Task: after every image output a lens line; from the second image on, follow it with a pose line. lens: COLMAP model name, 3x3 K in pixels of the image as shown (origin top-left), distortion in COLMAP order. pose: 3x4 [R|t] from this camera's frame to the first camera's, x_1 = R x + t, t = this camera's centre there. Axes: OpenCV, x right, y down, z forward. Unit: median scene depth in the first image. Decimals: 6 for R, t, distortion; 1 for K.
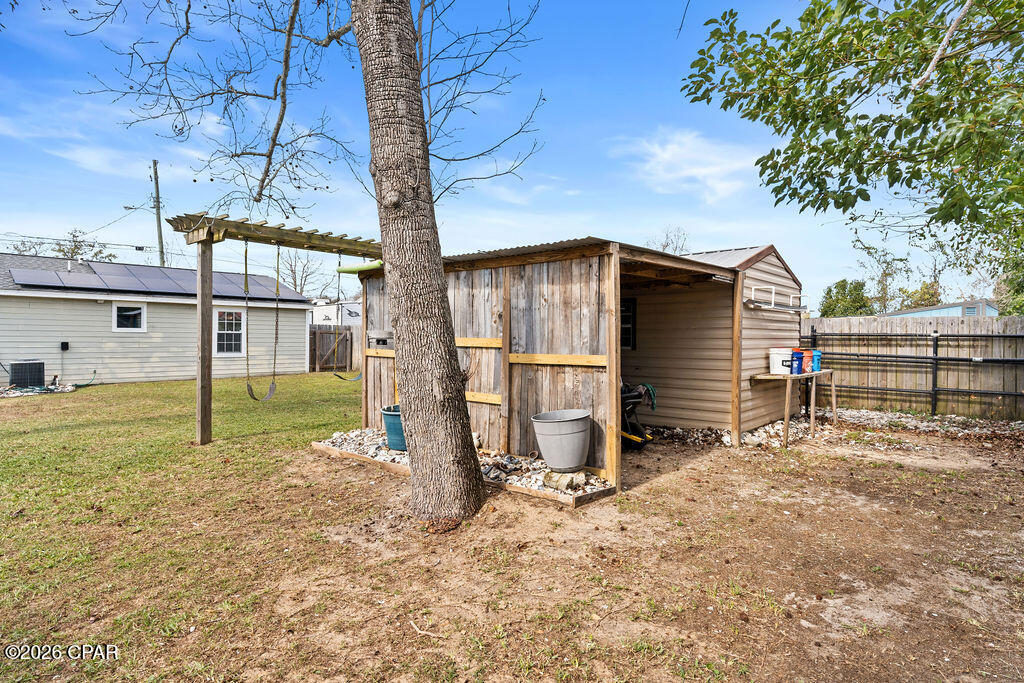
lens RADIAL K [[552.2, 0, 512.0], [0, 552.2, 341.5], [0, 0, 1]] dist [0.000195, 0.000156]
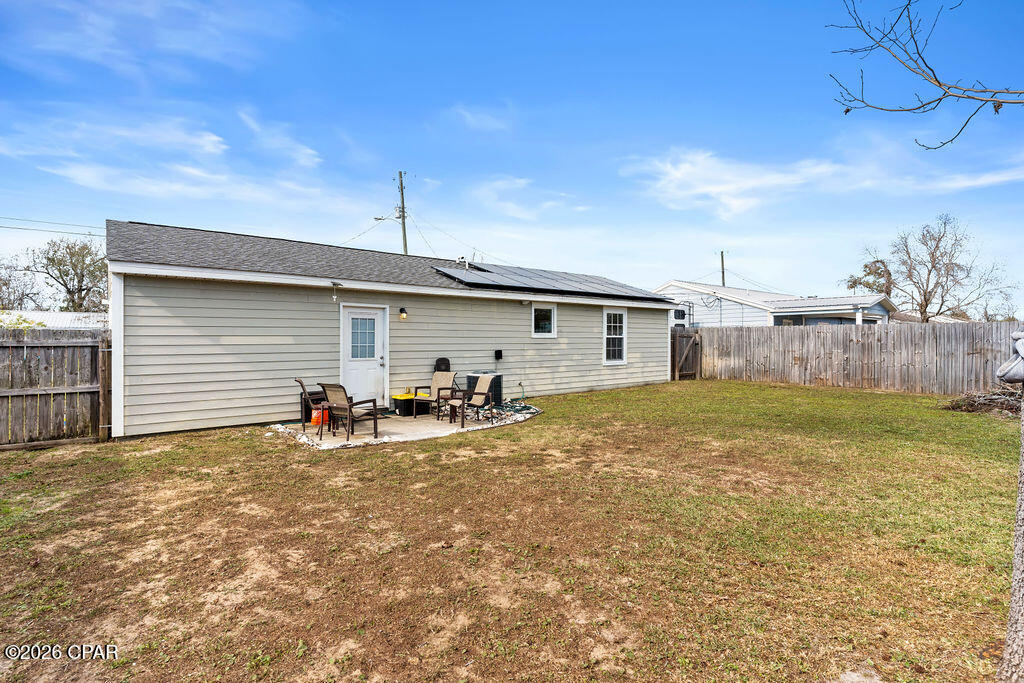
lens RADIAL K [[494.2, 0, 507.0], [0, 494.2, 340.1], [0, 0, 1]] dist [0.000922, -0.000159]
pose [[0.988626, -0.008476, -0.150154, -0.556988], [0.007815, 0.999957, -0.004989, -0.008633], [0.150190, 0.003759, 0.988650, 0.196128]]
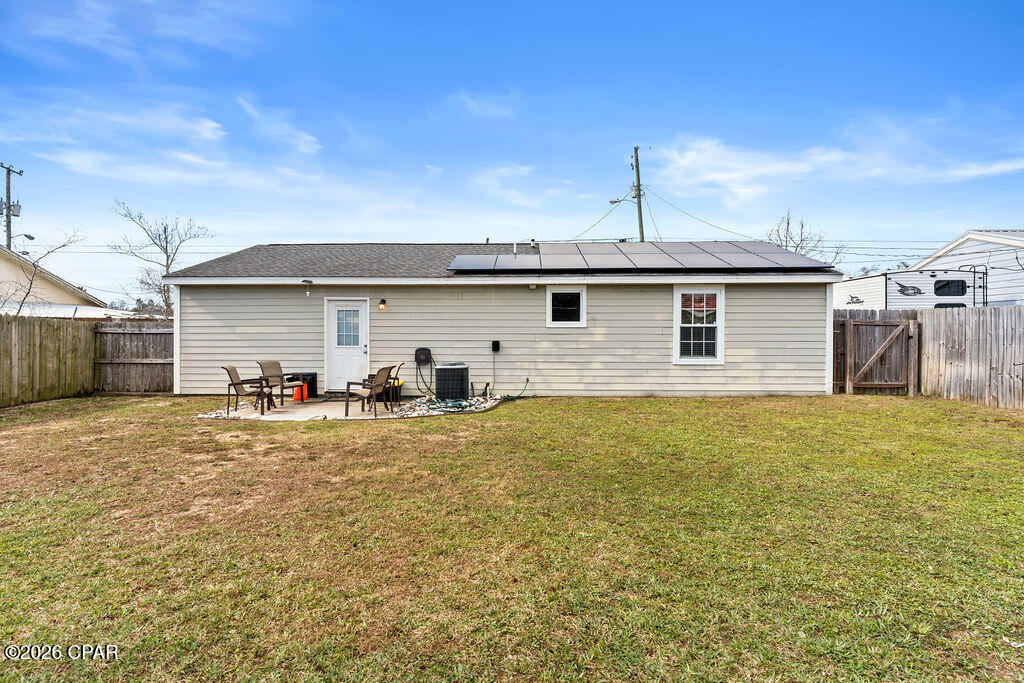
lens RADIAL K [[510.4, 0, 507.0], [0, 510.4, 336.5], [0, 0, 1]] dist [0.000935, -0.000037]
pose [[0.649726, 0.004859, -0.760153, -0.204202], [0.001234, 0.999972, 0.007447, -0.008670], [0.760167, -0.005776, 0.649702, 0.443357]]
